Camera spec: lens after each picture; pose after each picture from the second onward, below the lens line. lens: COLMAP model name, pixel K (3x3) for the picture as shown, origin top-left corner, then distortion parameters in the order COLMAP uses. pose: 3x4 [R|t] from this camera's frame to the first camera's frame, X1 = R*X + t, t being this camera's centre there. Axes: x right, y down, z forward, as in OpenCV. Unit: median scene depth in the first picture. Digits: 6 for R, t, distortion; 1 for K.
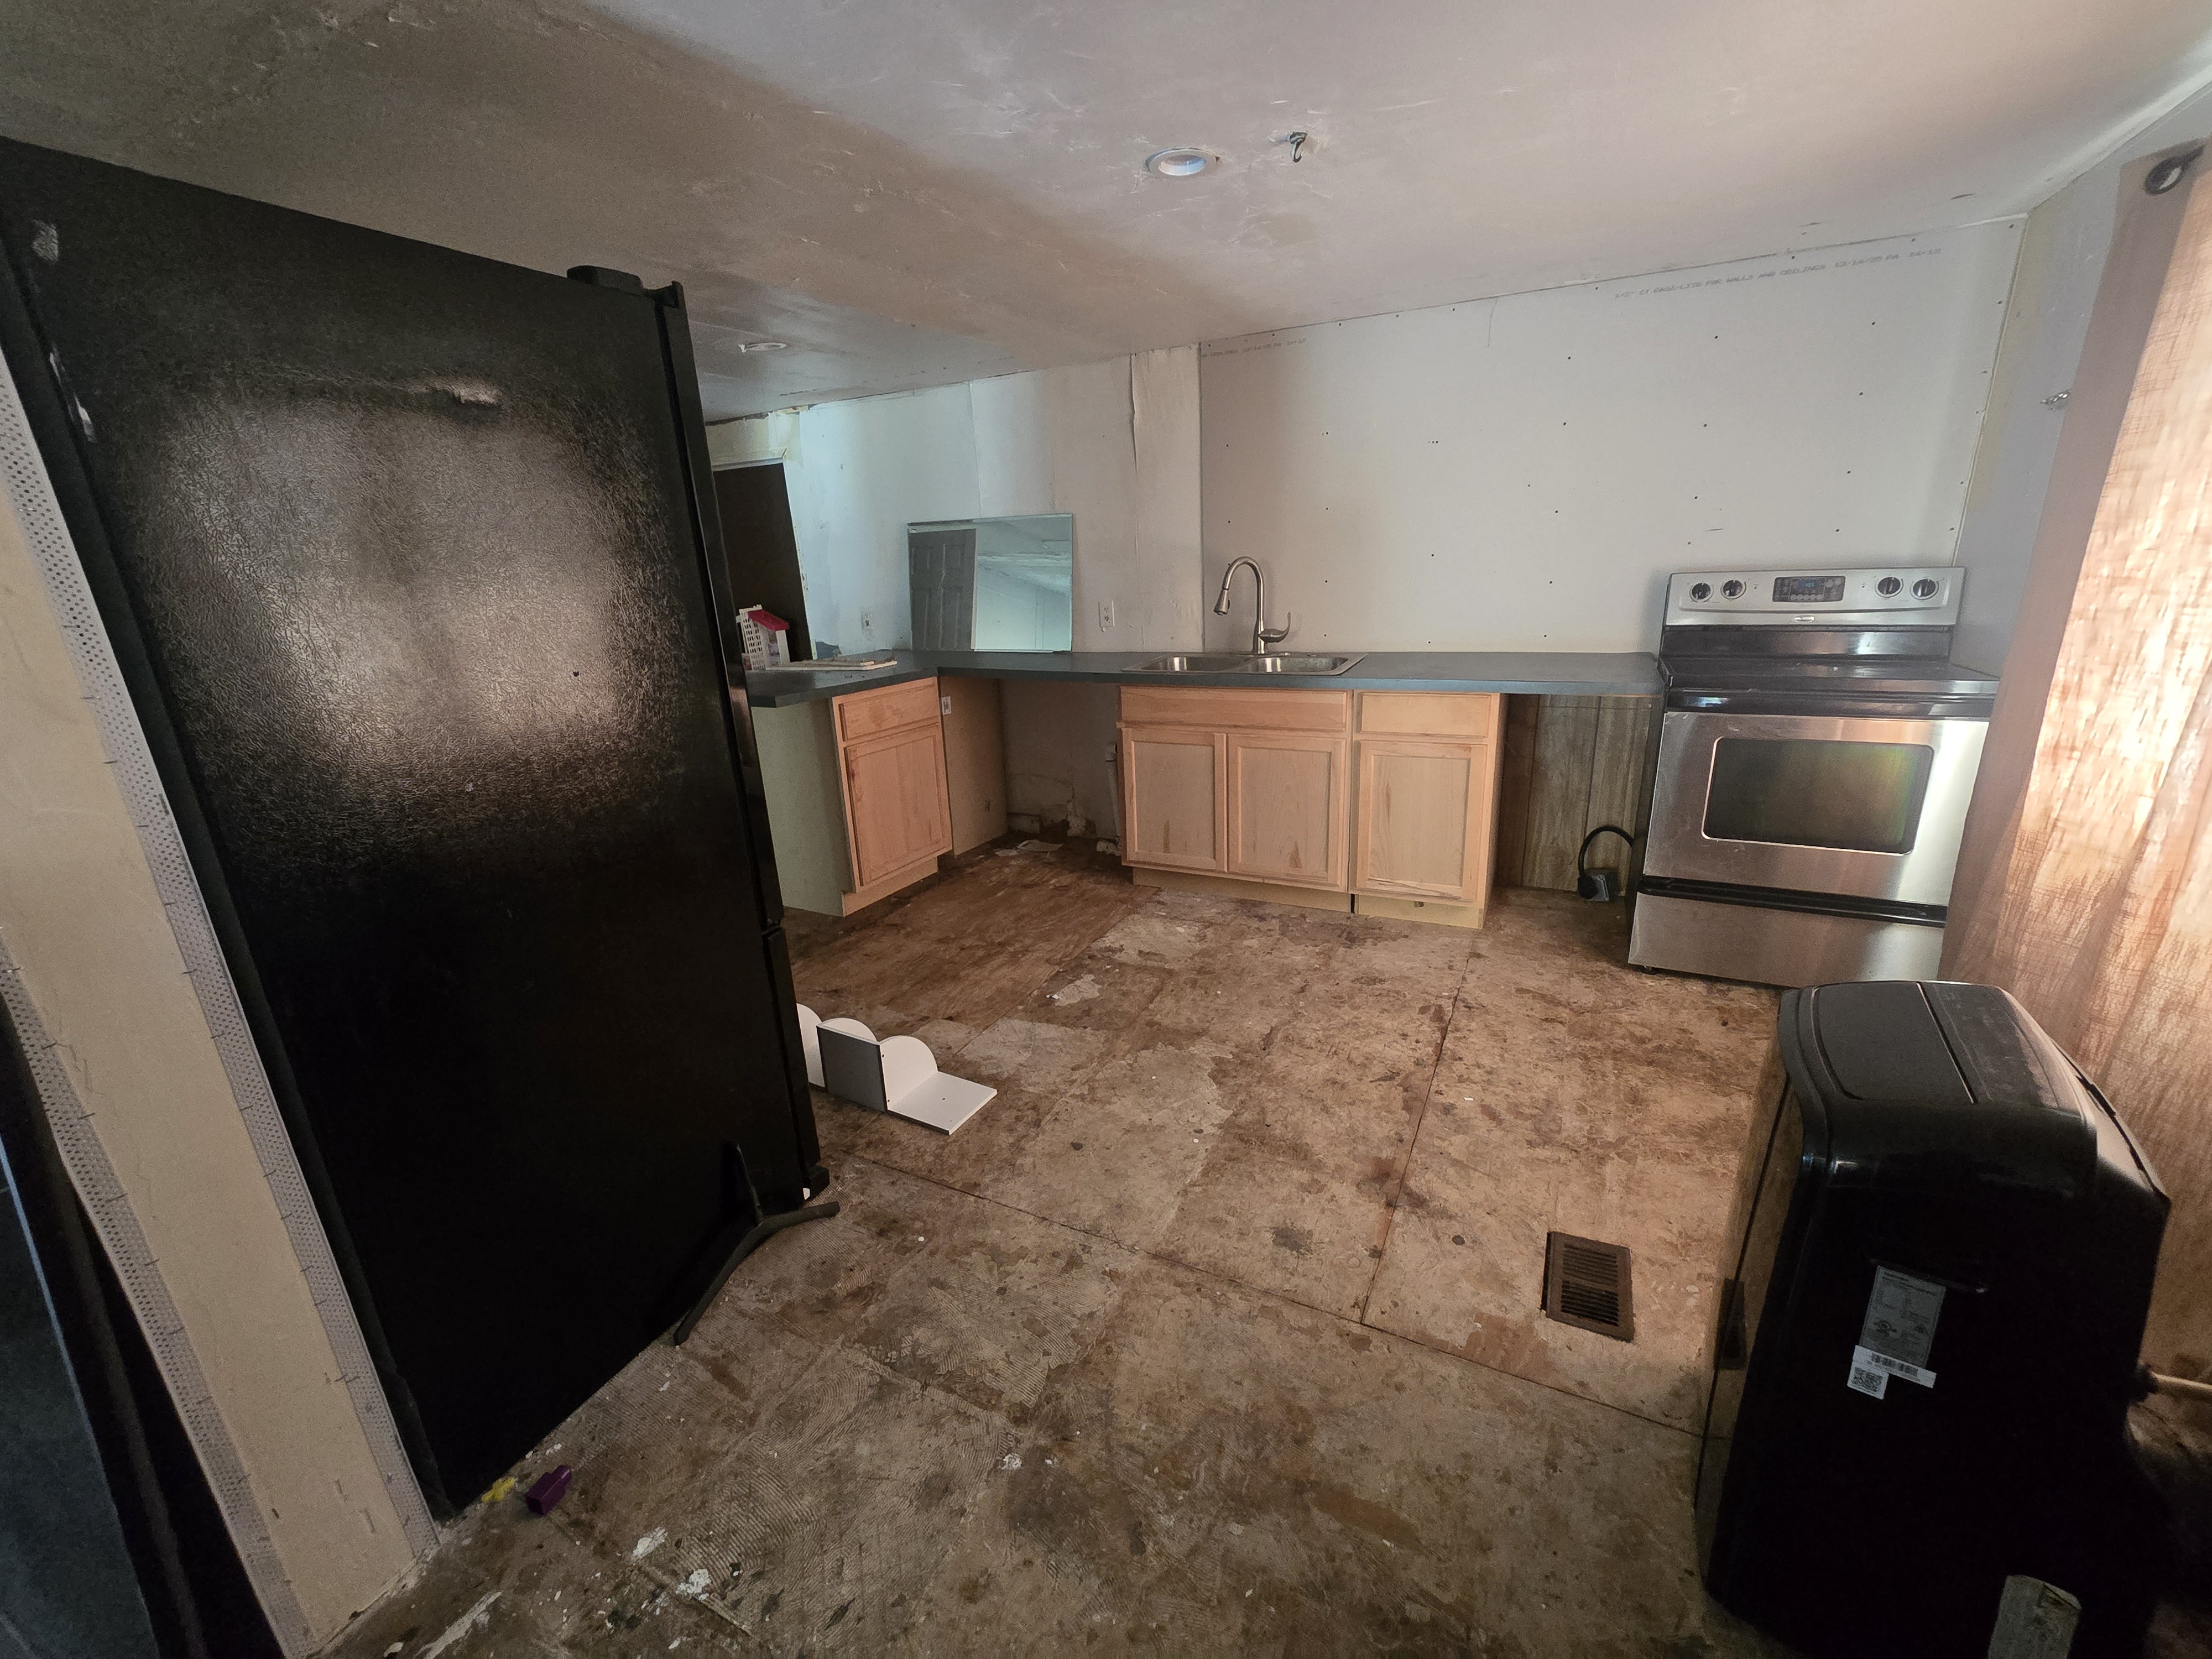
lens RADIAL K [[904.9, 0, 1118.7], [0, 904.9, 835.8], [0, 0, 1]] dist [-0.001134, -0.000172]
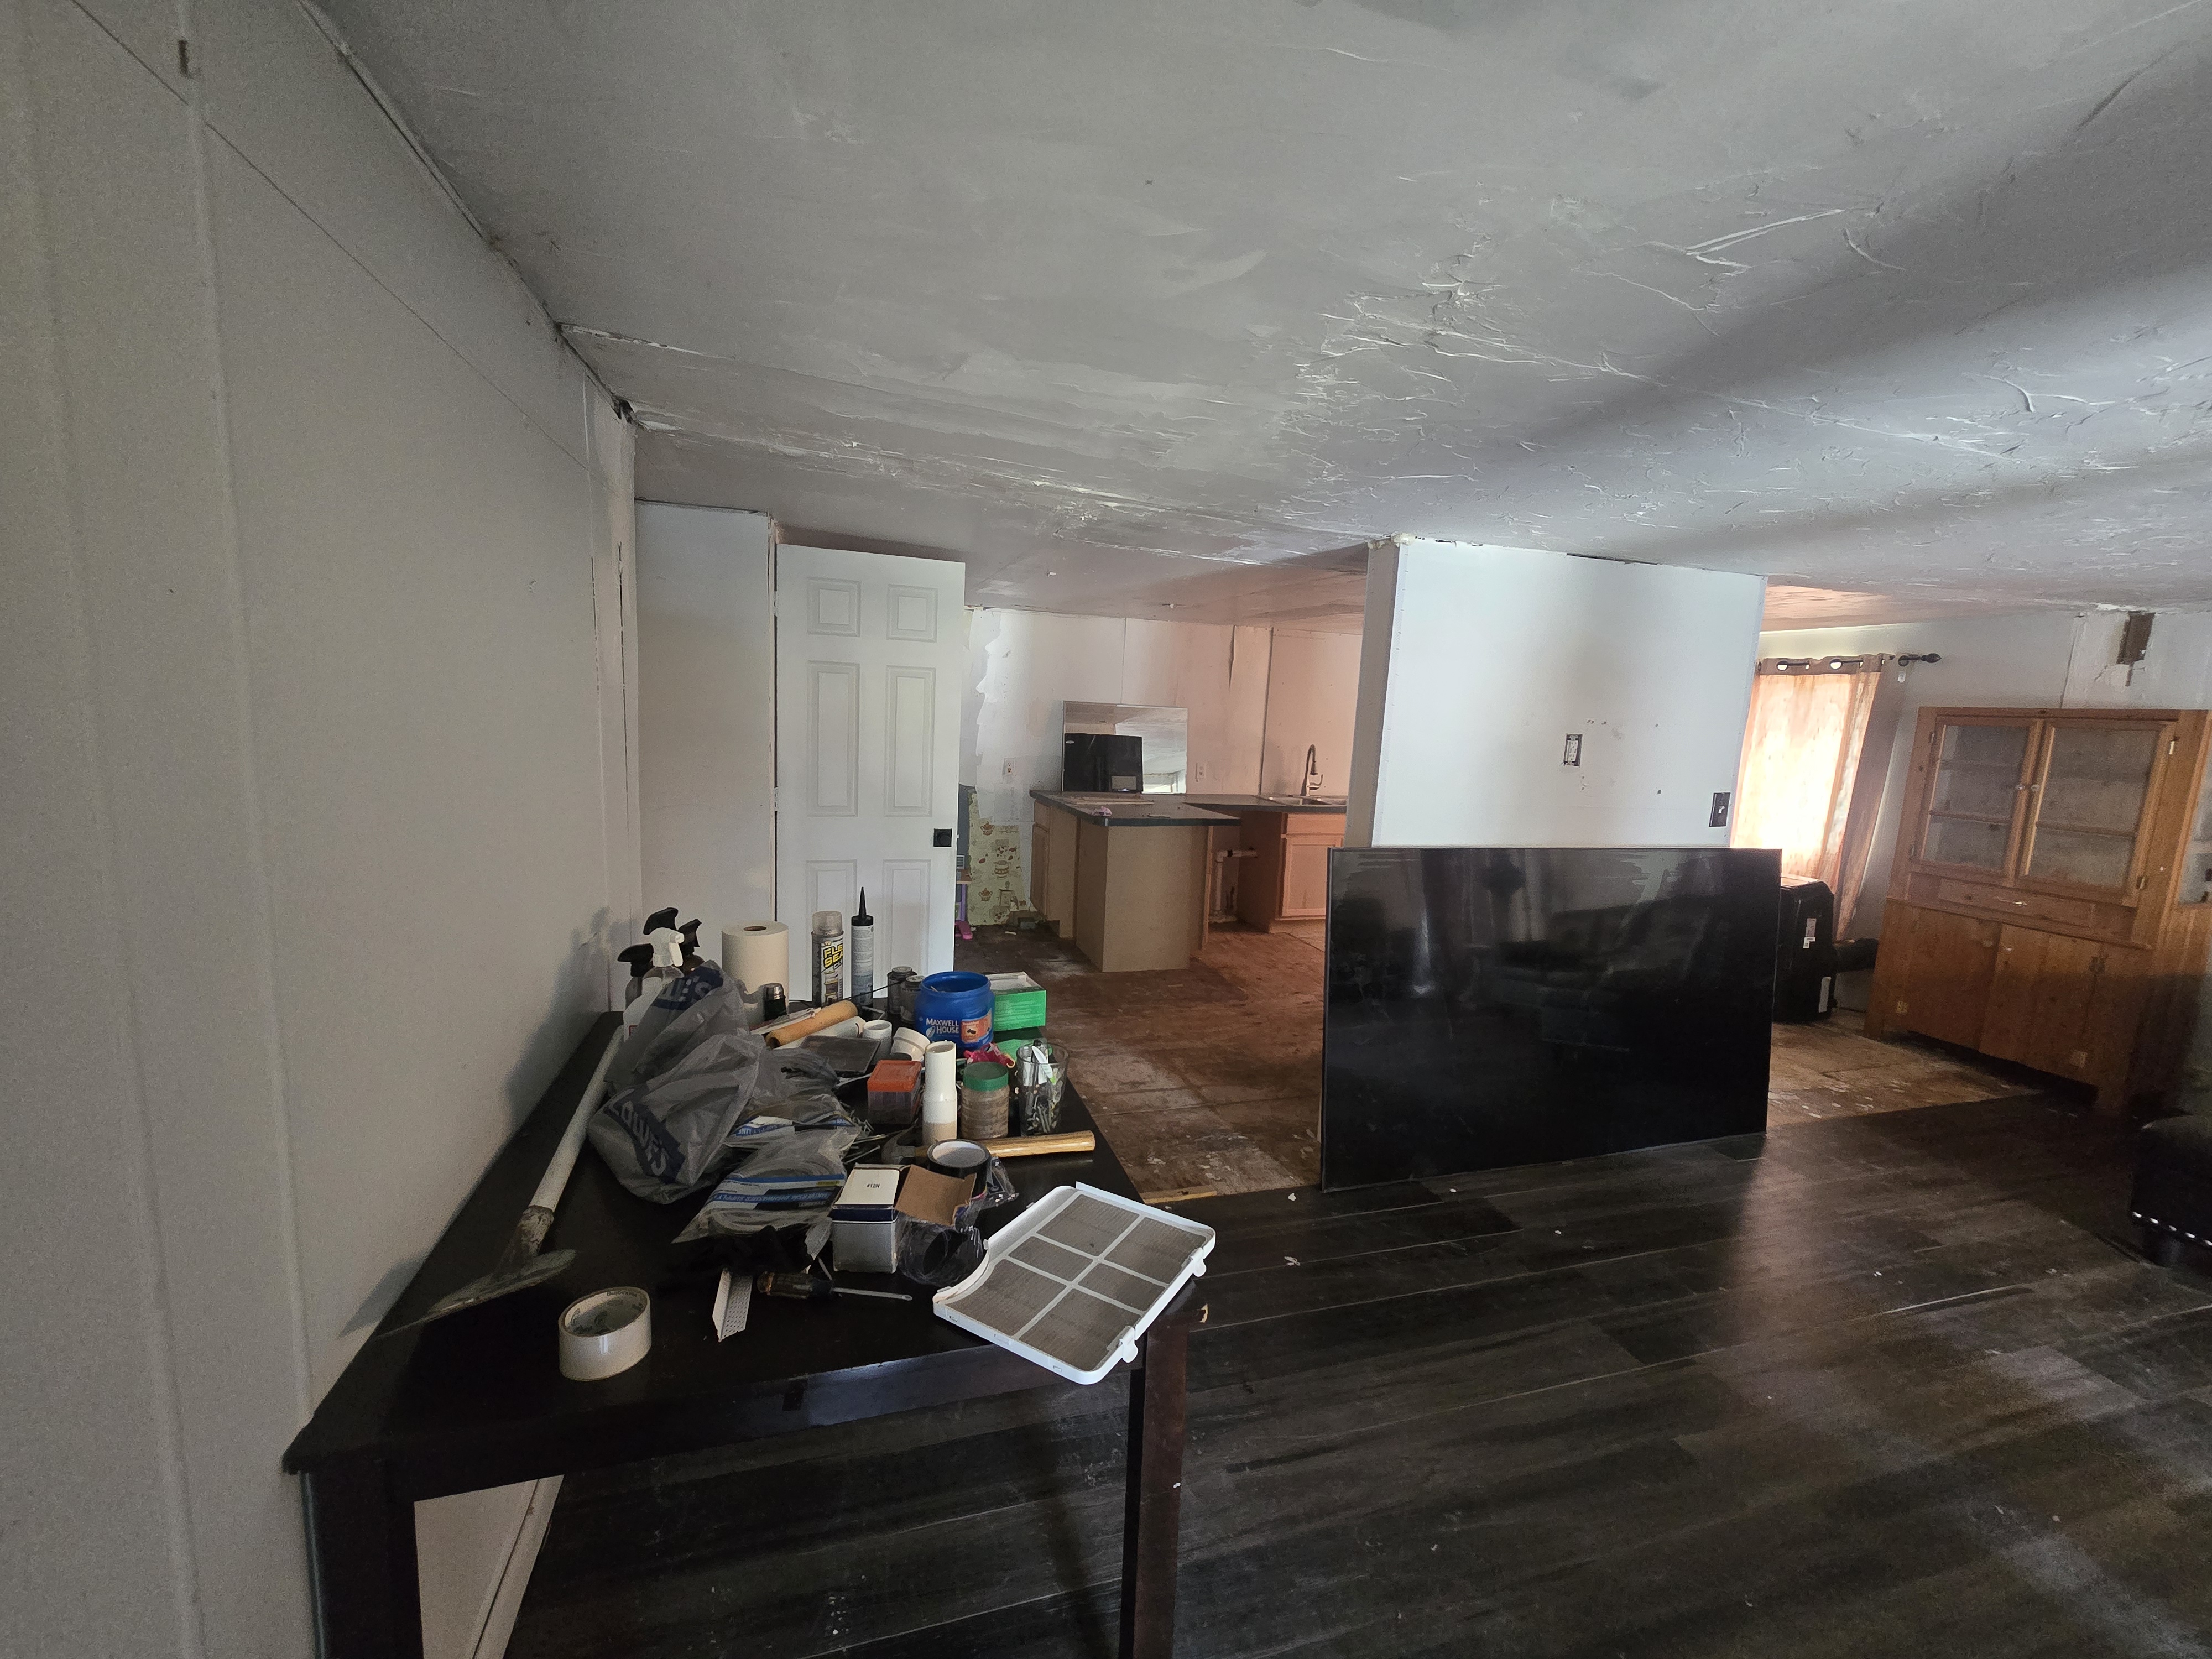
lens RADIAL K [[904.9, 0, 1101.0], [0, 904.9, 835.4], [0, 0, 1]] dist [-0.001134, -0.000172]
pose [[0.724145, -0.029641, 0.689011, -1.389856], [0.132432, 0.986459, -0.096748, -0.001664], [-0.676813, 0.161307, 0.718265, -0.003907]]
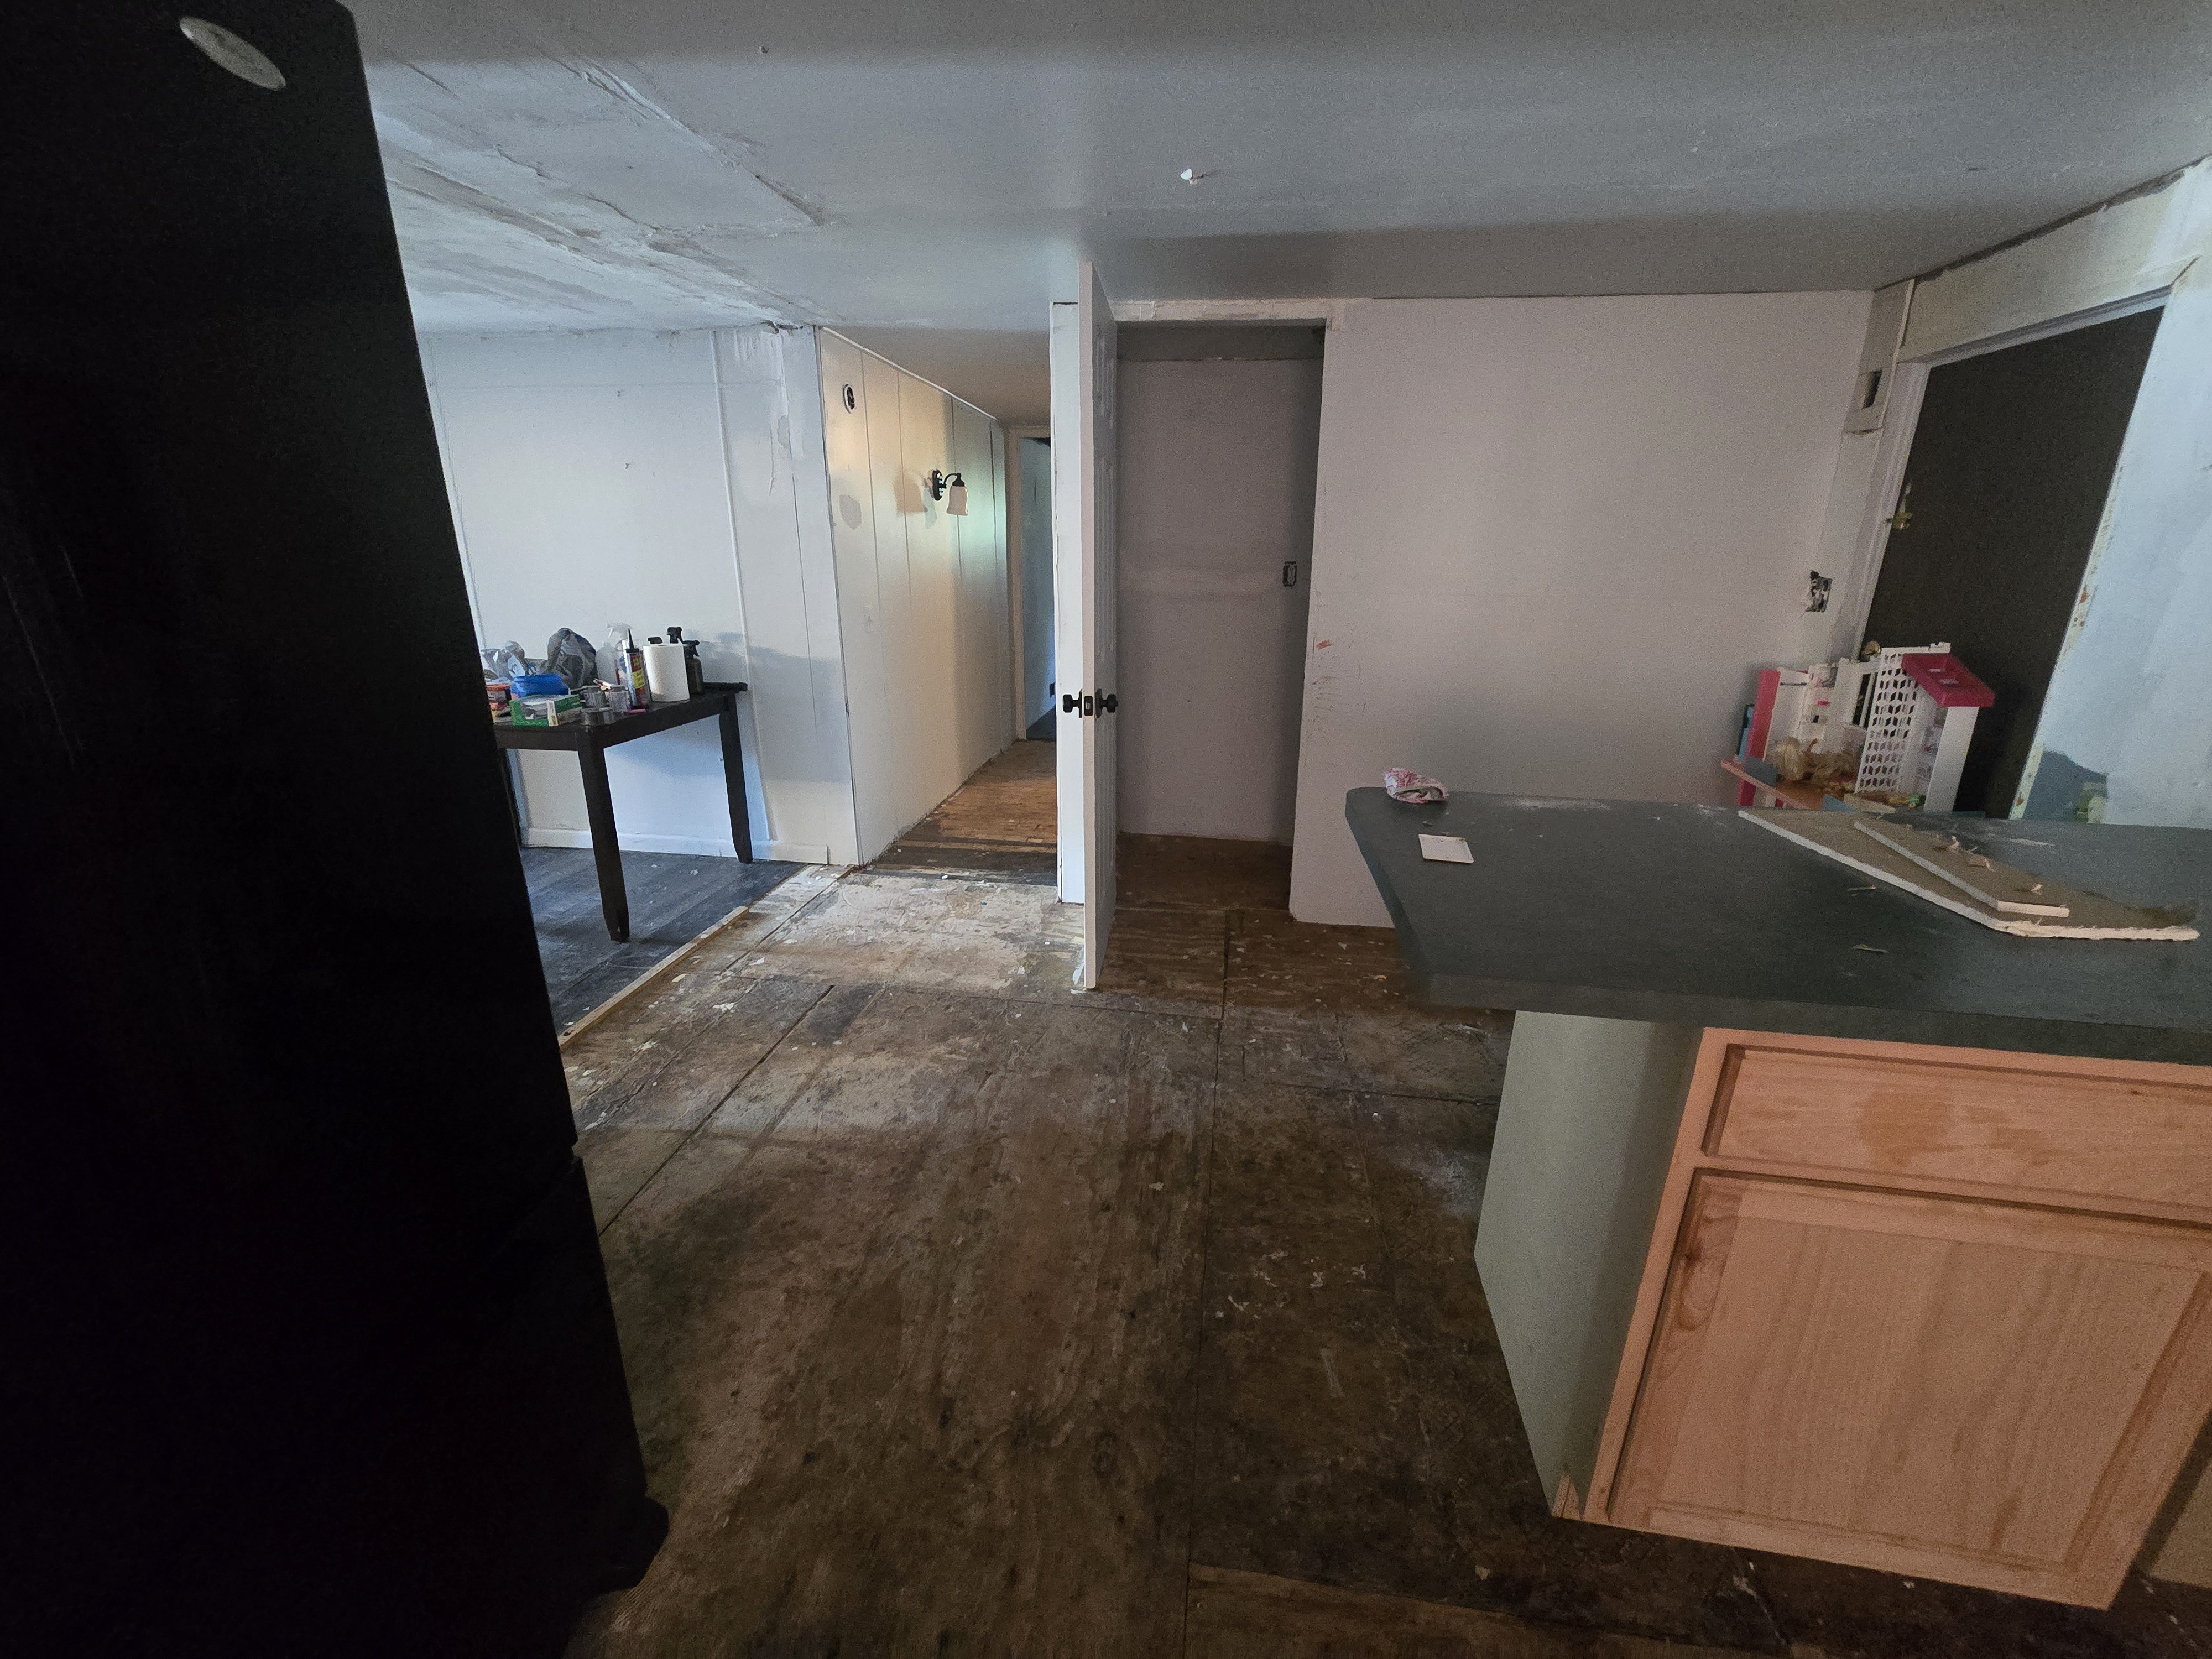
lens RADIAL K [[904.9, 0, 1099.0], [0, 904.9, 829.8], [0, 0, 1]] dist [-0.001134, -0.000172]
pose [[0.308168, 0.319453, -0.896093, -0.116142], [-0.297596, 0.927032, 0.228139, -0.197632], [0.903587, 0.196369, 0.380749, 0.619489]]
